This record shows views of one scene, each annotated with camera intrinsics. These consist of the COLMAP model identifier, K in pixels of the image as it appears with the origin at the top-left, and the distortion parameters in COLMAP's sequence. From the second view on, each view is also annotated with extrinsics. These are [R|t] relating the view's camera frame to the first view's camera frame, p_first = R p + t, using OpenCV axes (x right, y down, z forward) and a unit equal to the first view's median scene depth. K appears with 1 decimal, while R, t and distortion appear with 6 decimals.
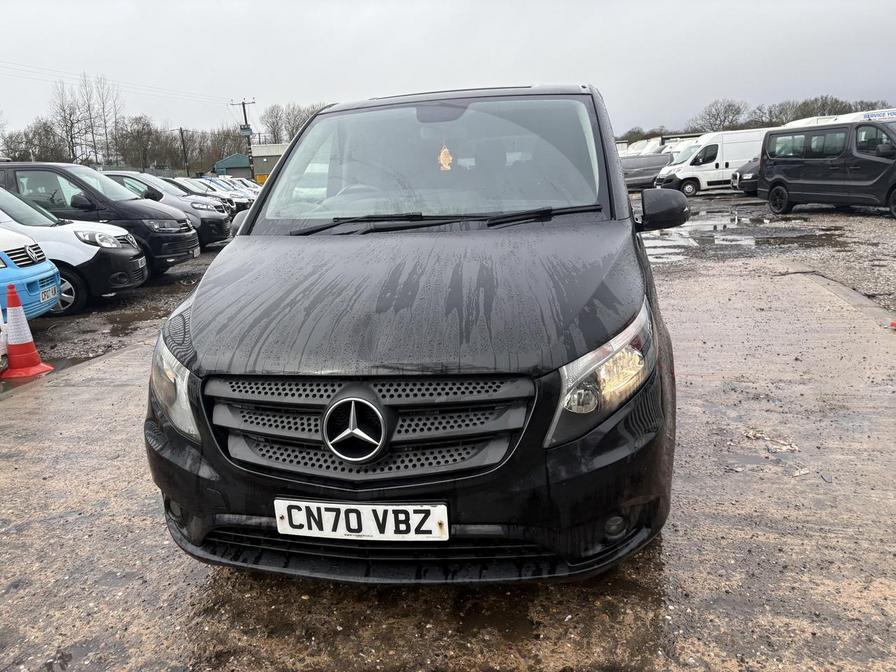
lens RADIAL K [[687.9, 0, 450.7], [0, 687.9, 336.5], [0, 0, 1]] dist [0.033983, -0.021959]
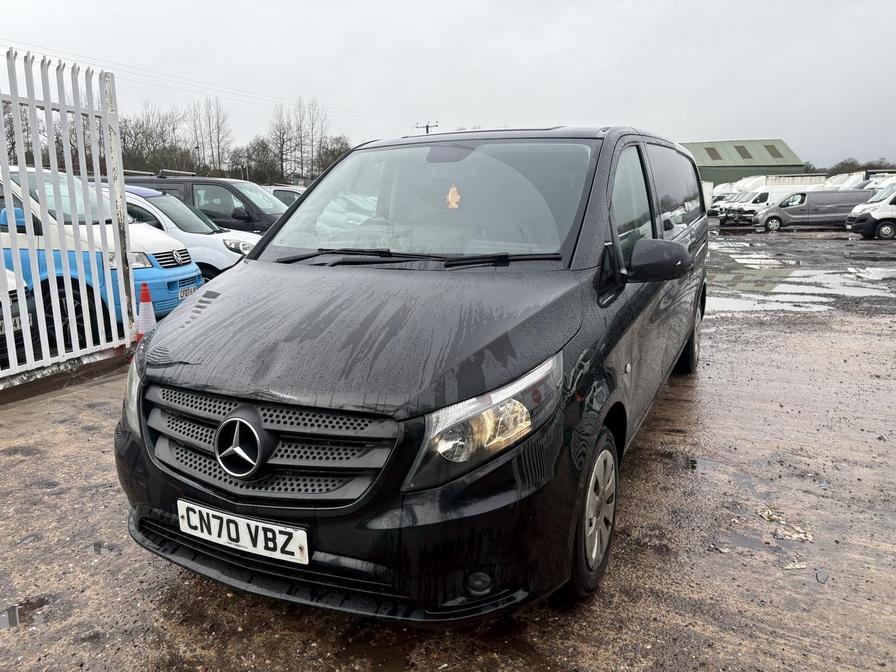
lens RADIAL K [[687.9, 0, 457.0], [0, 687.9, 334.8], [0, 0, 1]] dist [0.033983, -0.021959]
pose [[0.960828, 0.097726, -0.259343, 0.348411], [-0.105513, 0.994285, -0.016243, -0.045670], [0.256274, 0.042971, 0.965649, 0.021068]]
